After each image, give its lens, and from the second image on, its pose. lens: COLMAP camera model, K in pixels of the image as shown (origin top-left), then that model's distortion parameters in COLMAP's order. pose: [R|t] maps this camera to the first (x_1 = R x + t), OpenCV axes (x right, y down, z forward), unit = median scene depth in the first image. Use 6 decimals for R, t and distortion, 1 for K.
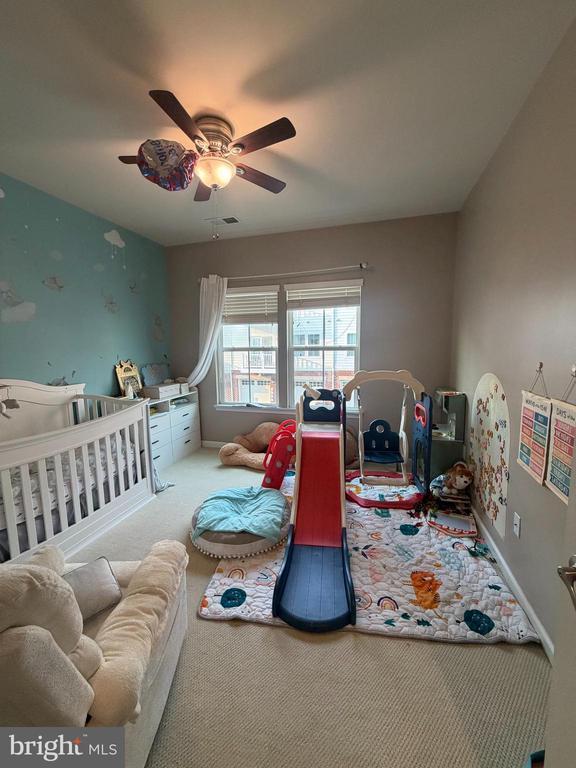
lens RADIAL K [[305.8, 0, 288.0], [0, 305.8, 384.0], [0, 0, 1]] dist [0.001805, 0.000215]
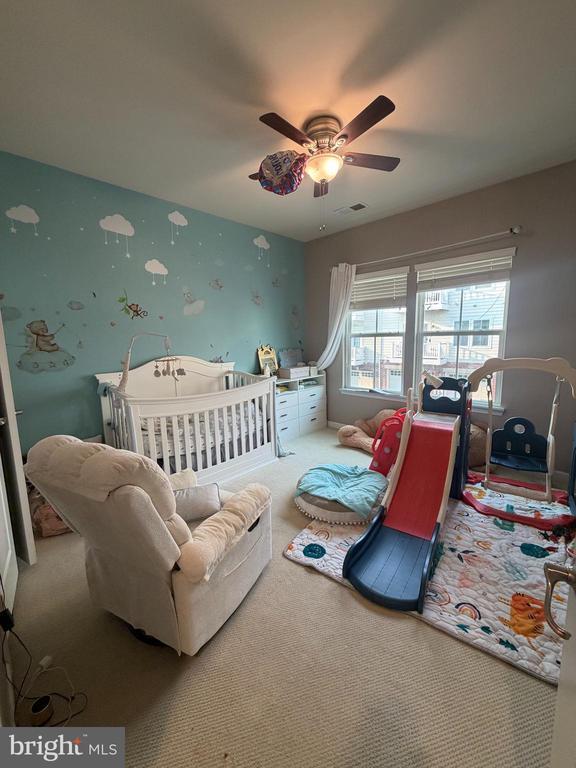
lens RADIAL K [[305.8, 0, 288.0], [0, 305.8, 384.0], [0, 0, 1]] dist [0.001805, 0.000215]
pose [[0.882788, 0.065145, -0.465233, 0.146446], [-0.049335, 0.997718, 0.046094, 0.021685], [0.467175, -0.017739, 0.883987, -0.024034]]
